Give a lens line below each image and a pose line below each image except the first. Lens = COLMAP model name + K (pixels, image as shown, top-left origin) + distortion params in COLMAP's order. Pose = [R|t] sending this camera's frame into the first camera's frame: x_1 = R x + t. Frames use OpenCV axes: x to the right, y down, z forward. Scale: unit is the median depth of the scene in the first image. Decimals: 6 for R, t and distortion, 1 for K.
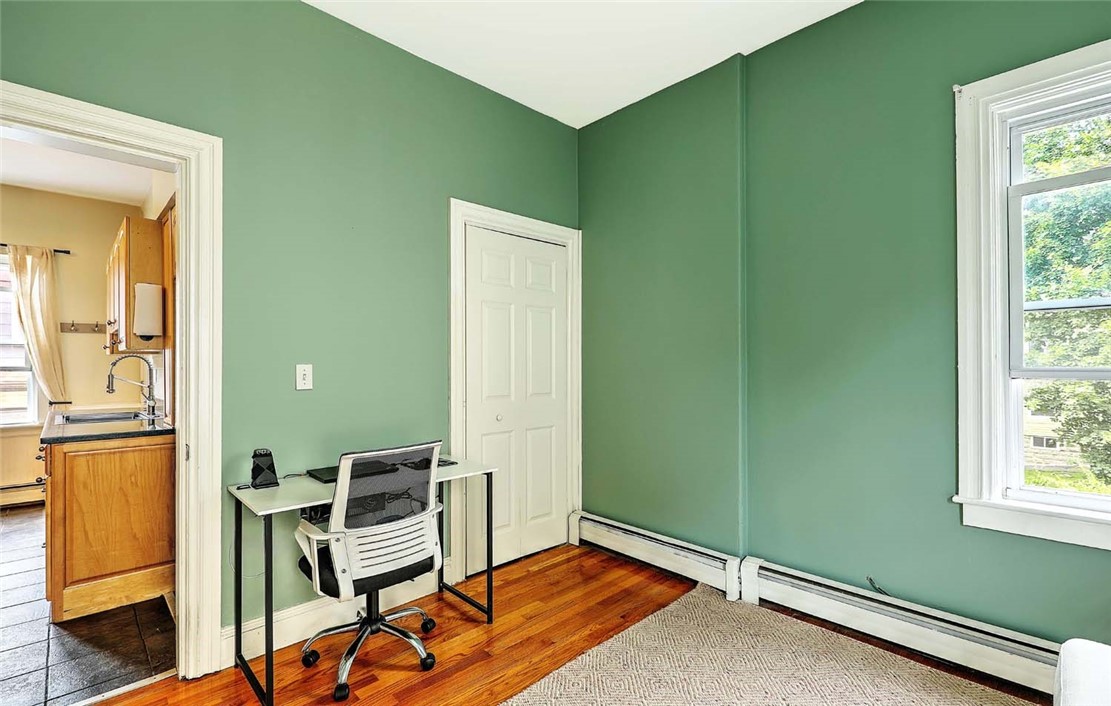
lens RADIAL K [[506.0, 0, 557.0], [0, 506.0, 355.8], [0, 0, 1]] dist [0.000266, -0.000064]
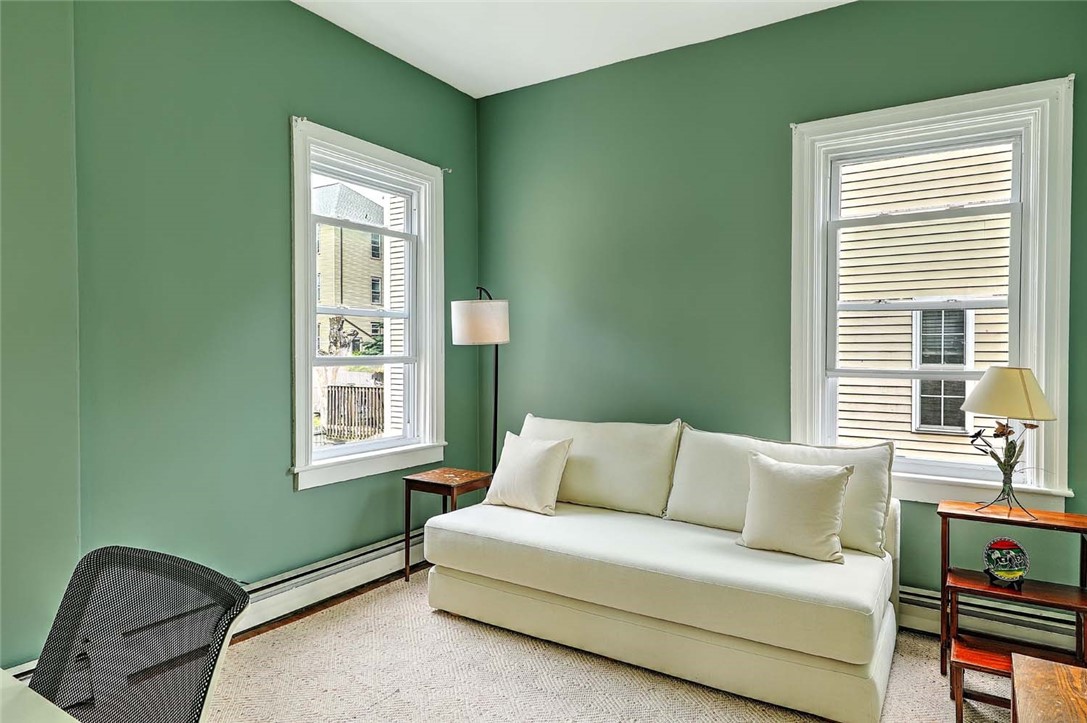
lens RADIAL K [[665.1, 0, 541.9], [0, 665.1, 367.1], [0, 0, 1]] dist [0.033094, 0.000729]
pose [[-0.215614, -0.015518, 0.976355, -0.378575], [-0.005328, 0.999878, 0.014715, 0.014900], [-0.976464, -0.002029, -0.215670, 0.372641]]
